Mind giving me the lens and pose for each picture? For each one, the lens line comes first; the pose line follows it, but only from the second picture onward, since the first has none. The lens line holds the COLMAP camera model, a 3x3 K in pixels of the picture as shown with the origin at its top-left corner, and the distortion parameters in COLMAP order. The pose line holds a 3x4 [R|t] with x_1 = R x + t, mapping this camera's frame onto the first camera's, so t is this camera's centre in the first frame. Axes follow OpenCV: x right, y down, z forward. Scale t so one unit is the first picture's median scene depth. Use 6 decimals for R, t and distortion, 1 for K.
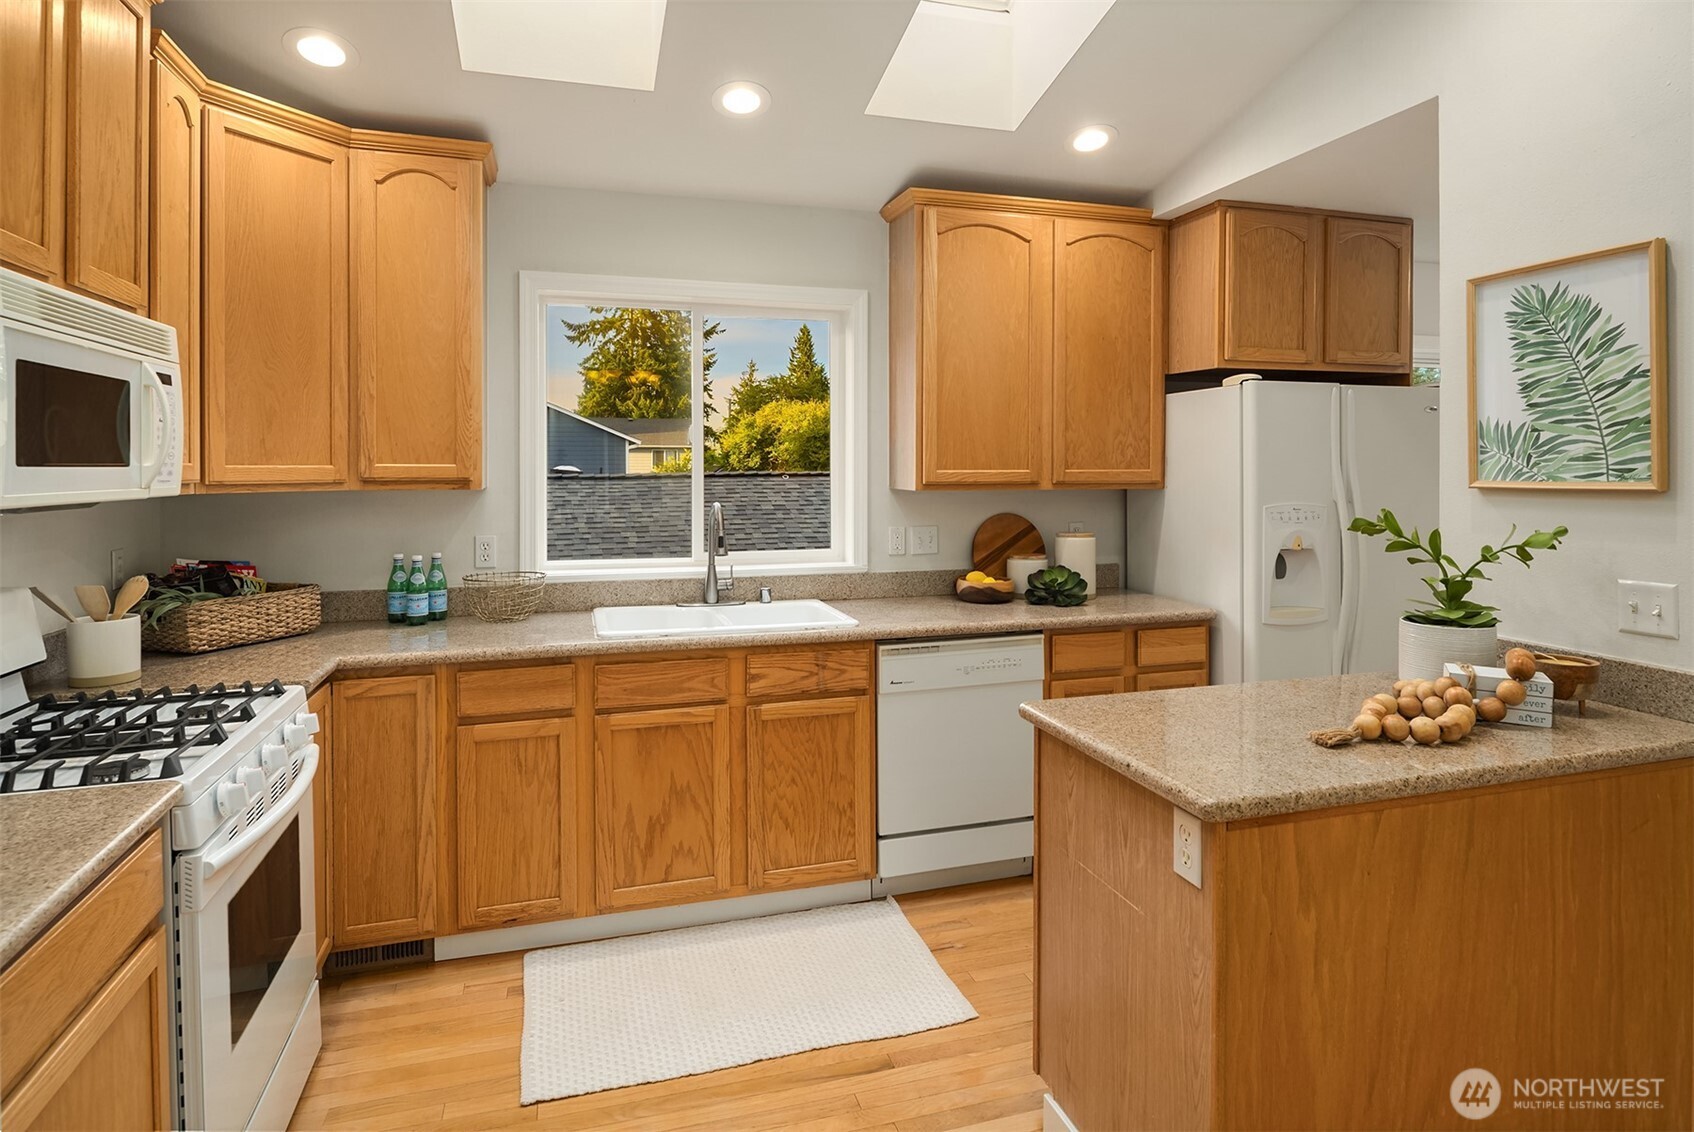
lens RADIAL K [[910.9, 0, 830.6], [0, 910.9, 464.6], [0, 0, 1]] dist [-0.002375, -0.002540]
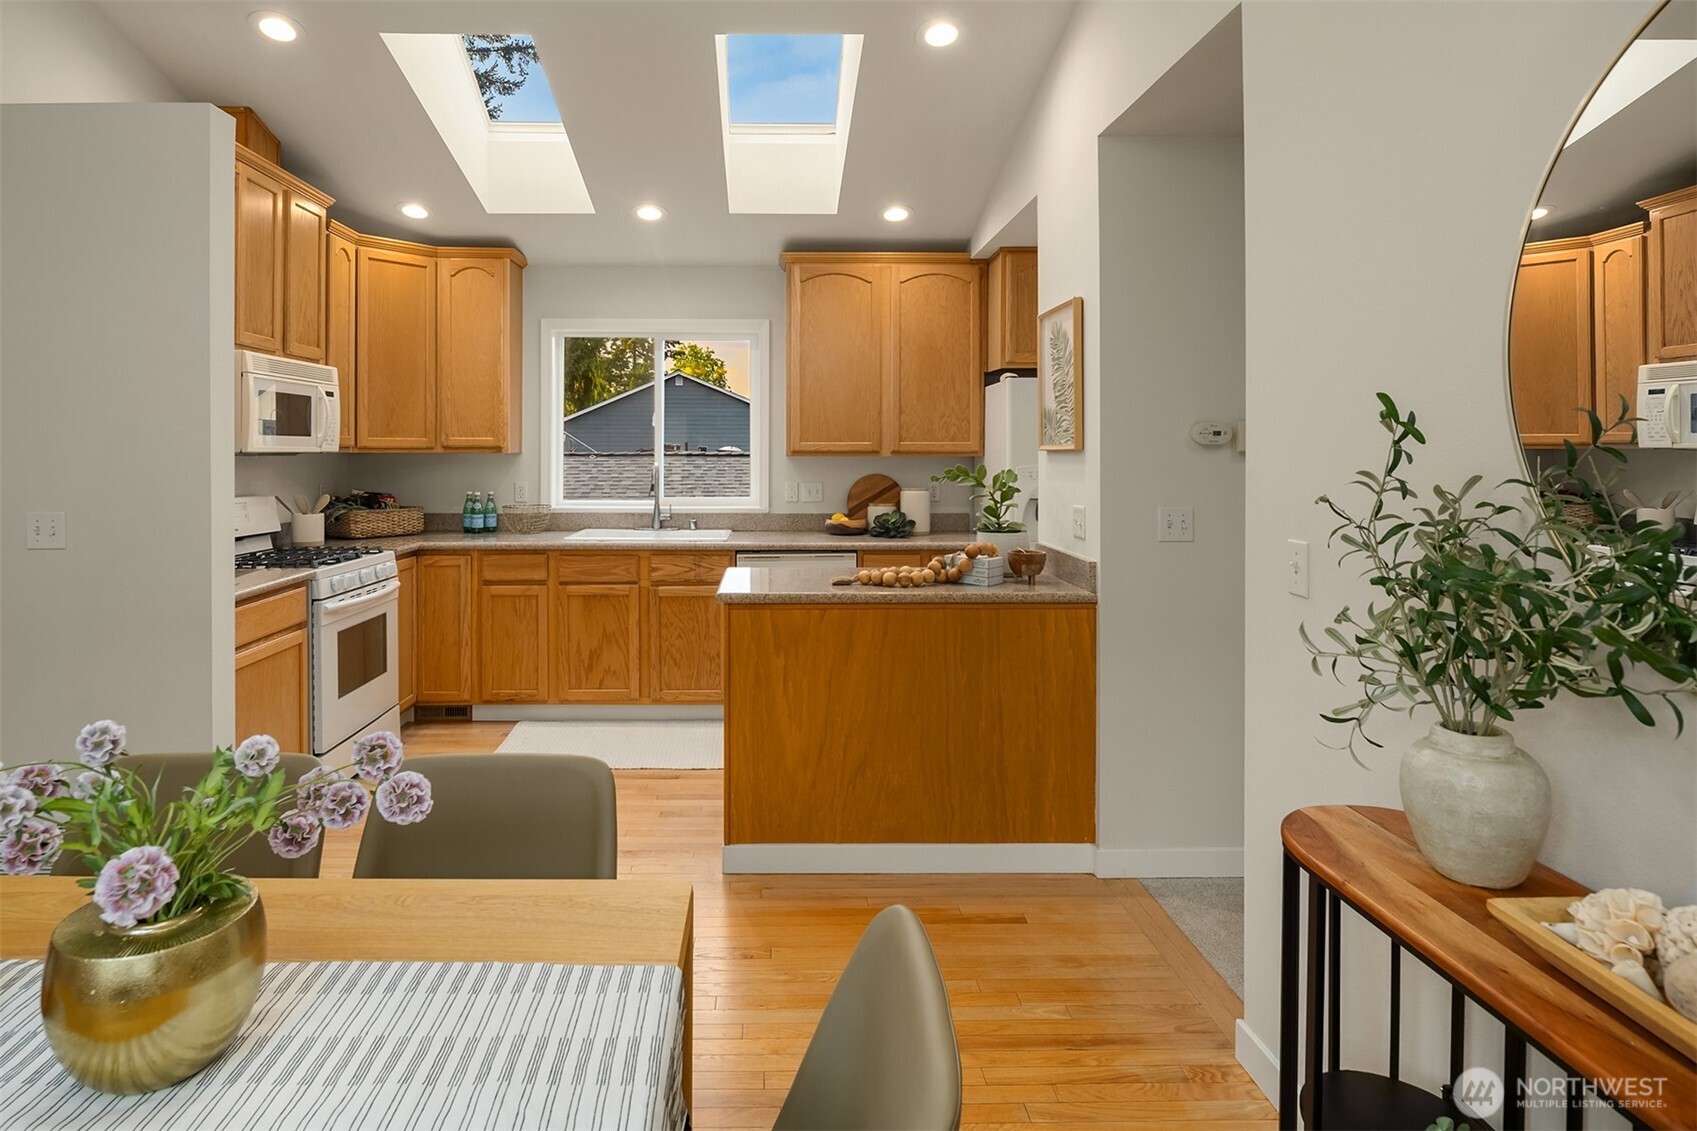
lens RADIAL K [[912.5, 0, 790.8], [0, 912.5, 438.9], [0, 0, 1]] dist [-0.002375, -0.002540]
pose [[0.965312, -0.000938, -0.261099, 0.596868], [-0.001461, 0.999958, -0.008994, 0.017036], [0.261096, 0.009063, 0.965270, -0.524203]]
